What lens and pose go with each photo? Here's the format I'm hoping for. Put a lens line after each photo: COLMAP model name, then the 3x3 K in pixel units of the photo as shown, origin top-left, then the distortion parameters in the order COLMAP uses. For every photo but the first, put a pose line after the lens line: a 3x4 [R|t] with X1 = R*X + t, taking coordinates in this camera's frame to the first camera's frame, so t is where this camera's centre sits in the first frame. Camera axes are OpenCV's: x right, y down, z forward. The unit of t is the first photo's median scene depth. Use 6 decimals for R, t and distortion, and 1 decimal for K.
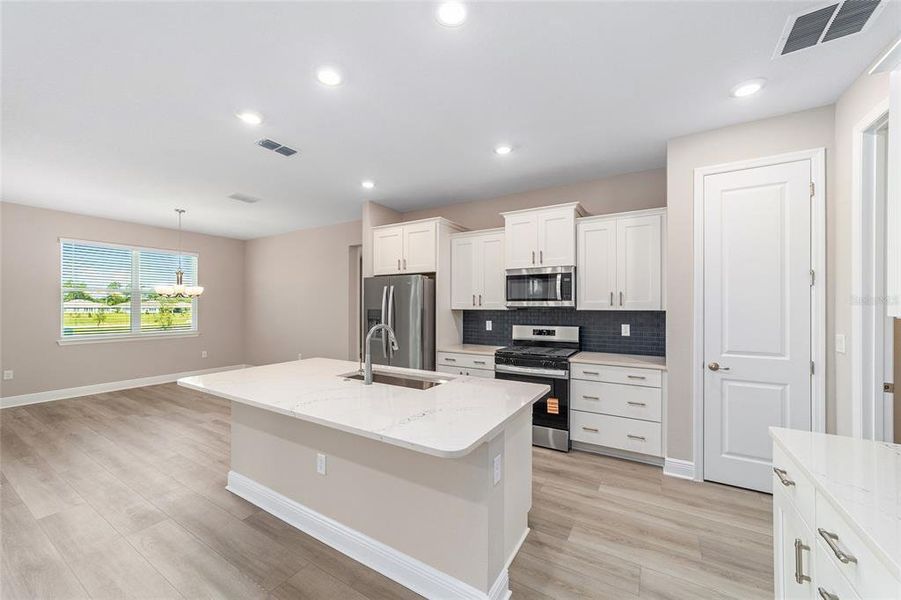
lens RADIAL K [[348.3, 0, 446.8], [0, 348.3, 306.4], [0, 0, 1]] dist [0.000461, 0.000115]
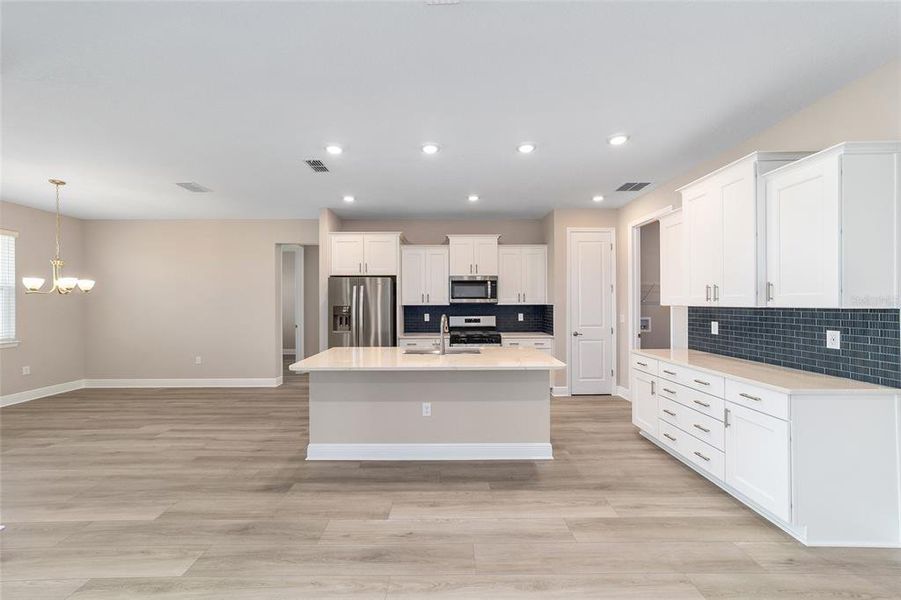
lens RADIAL K [[348.5, 0, 446.8], [0, 348.5, 300.6], [0, 0, 1]] dist [-0.001097, 0.000186]
pose [[0.848095, -0.001332, 0.529842, -0.598057], [0.005413, 0.999966, -0.006151, 0.000300], [-0.529817, 0.008084, 0.848074, -0.167466]]
